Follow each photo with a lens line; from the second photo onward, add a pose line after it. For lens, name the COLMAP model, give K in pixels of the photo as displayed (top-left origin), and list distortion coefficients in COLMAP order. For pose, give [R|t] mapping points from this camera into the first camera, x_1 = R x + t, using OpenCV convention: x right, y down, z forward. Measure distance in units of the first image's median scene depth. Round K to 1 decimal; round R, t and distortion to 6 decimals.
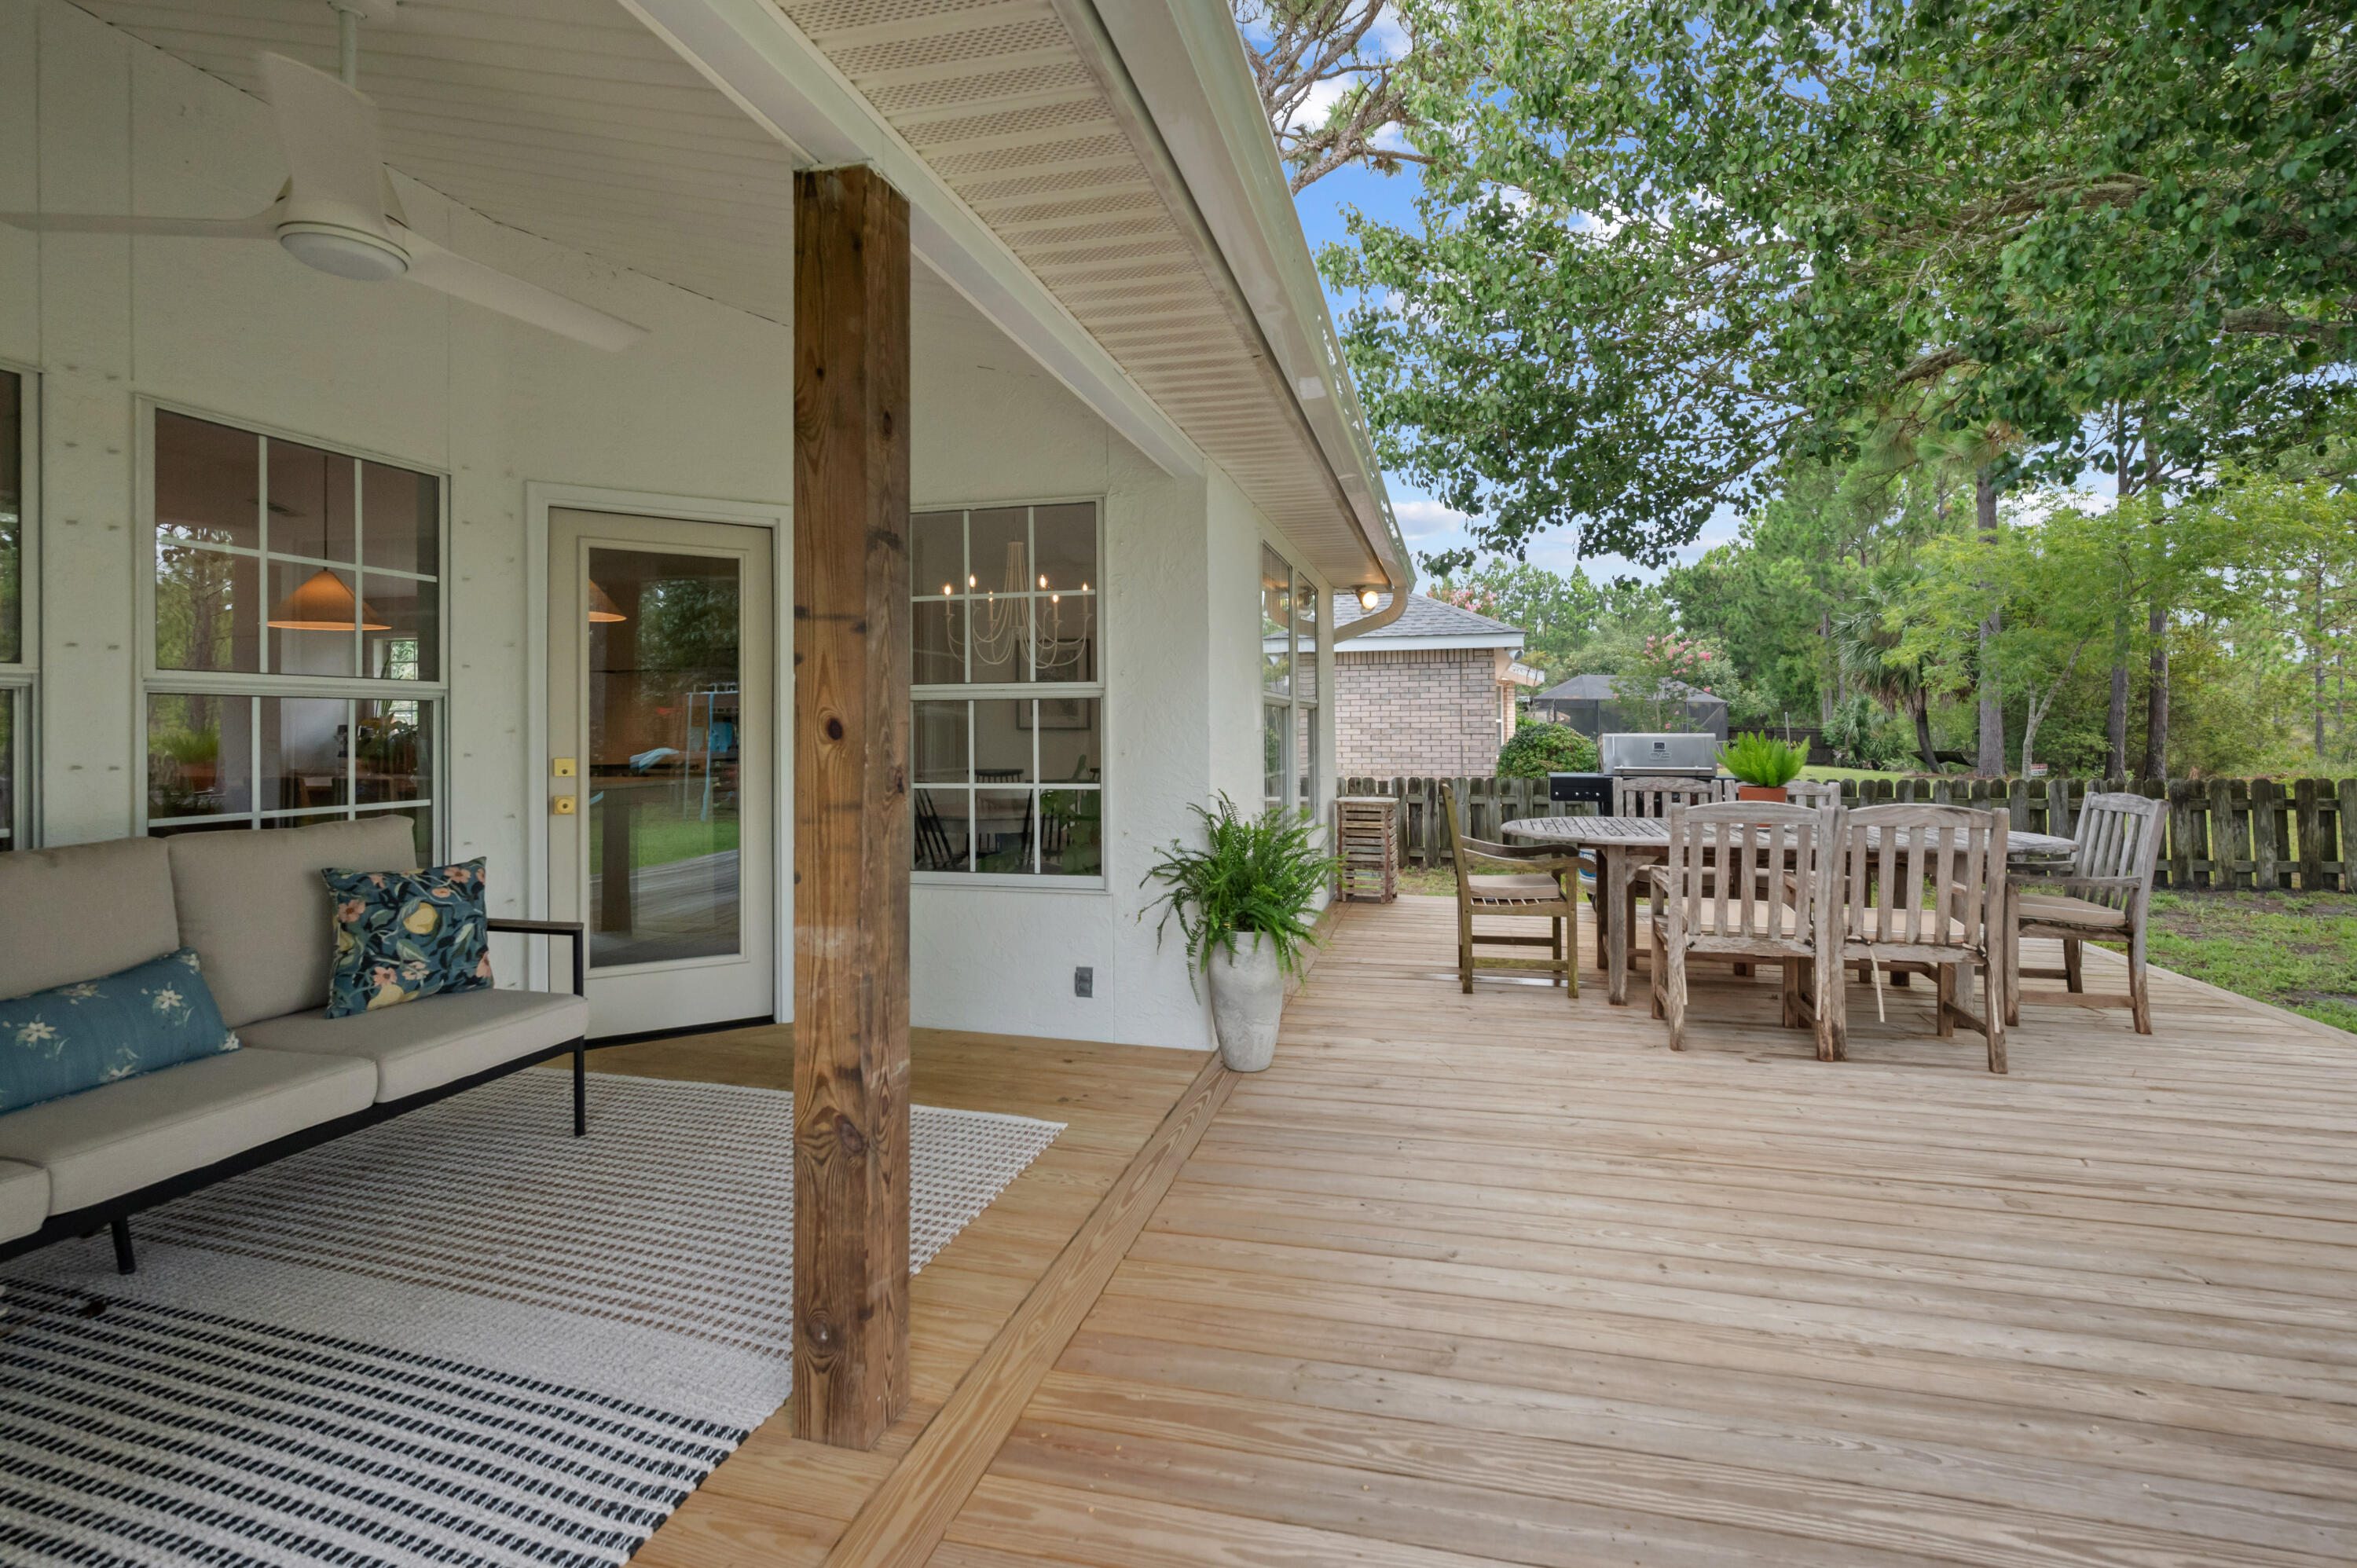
lens RADIAL K [[1075.0, 0, 1192.4], [0, 1075.0, 733.2], [0, 0, 1]] dist [-0.001226, 0.000126]
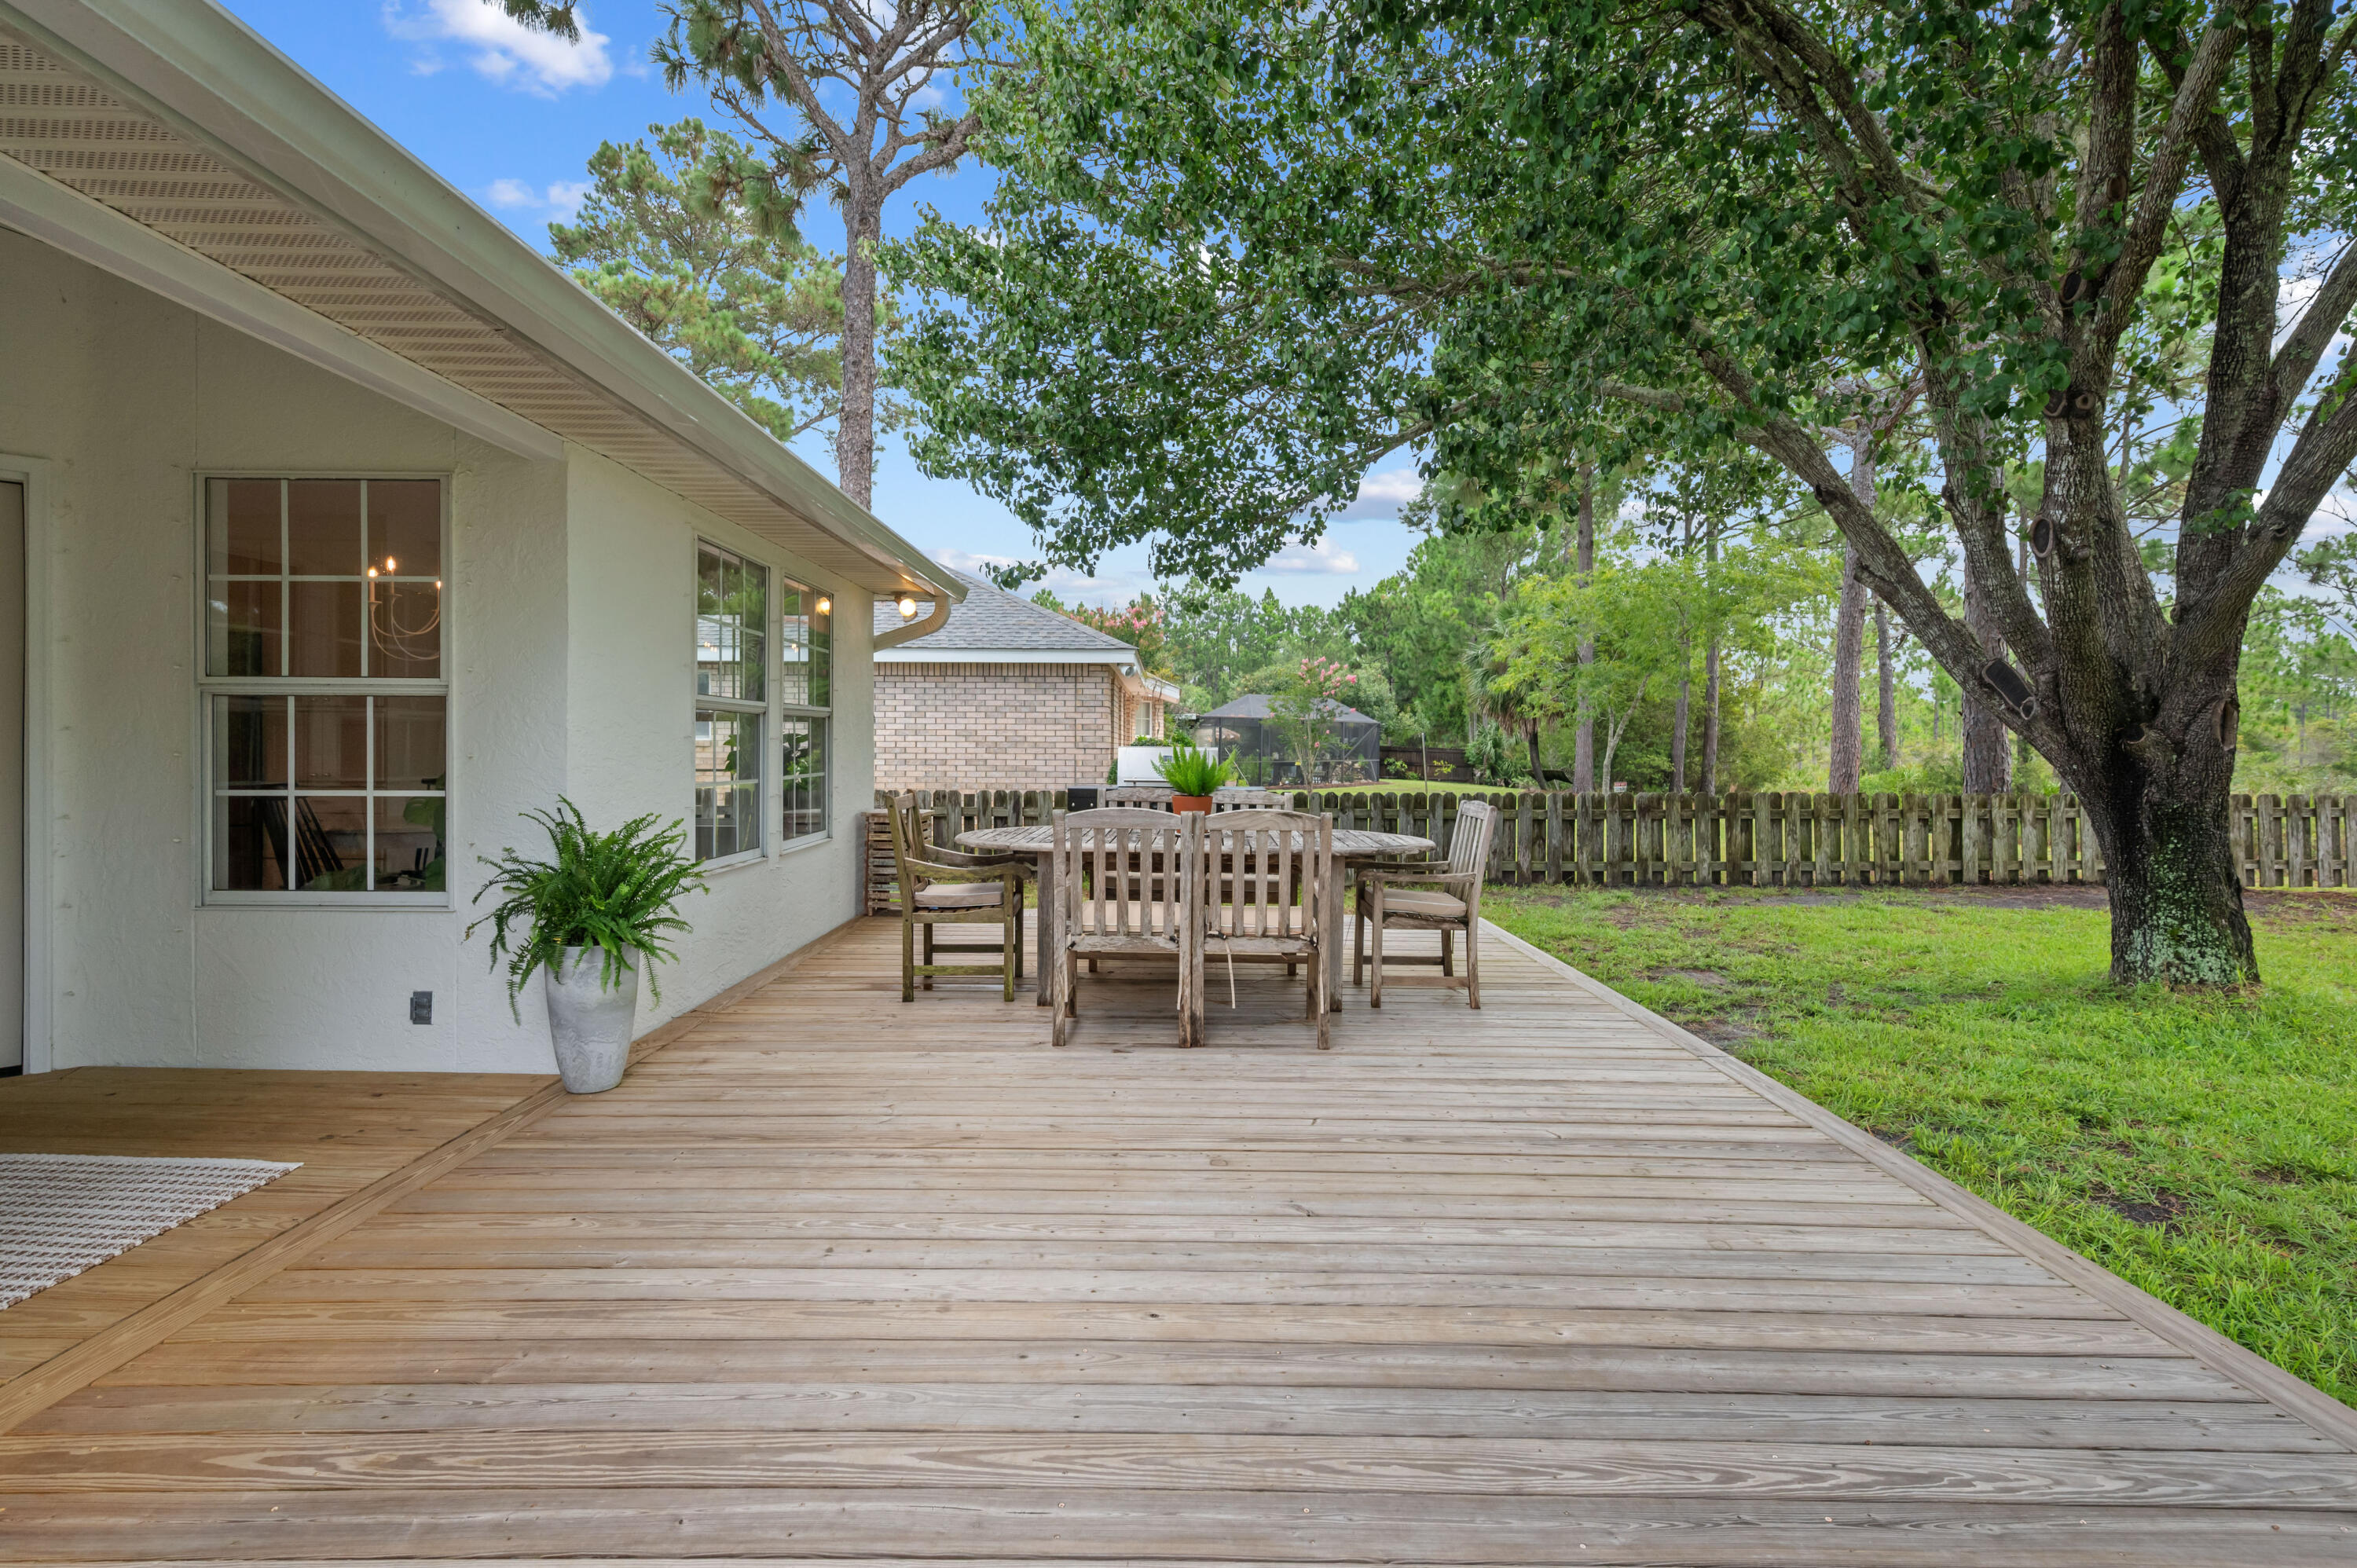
lens RADIAL K [[1098.4, 0, 1178.1], [0, 1098.4, 760.9], [0, 0, 1]] dist [0.000263, 0.000450]
pose [[0.967571, 0.008844, 0.252445, 0.272697], [-0.011602, 0.999888, 0.009439, 0.005767], [-0.252333, -0.012062, 0.967565, -0.058352]]
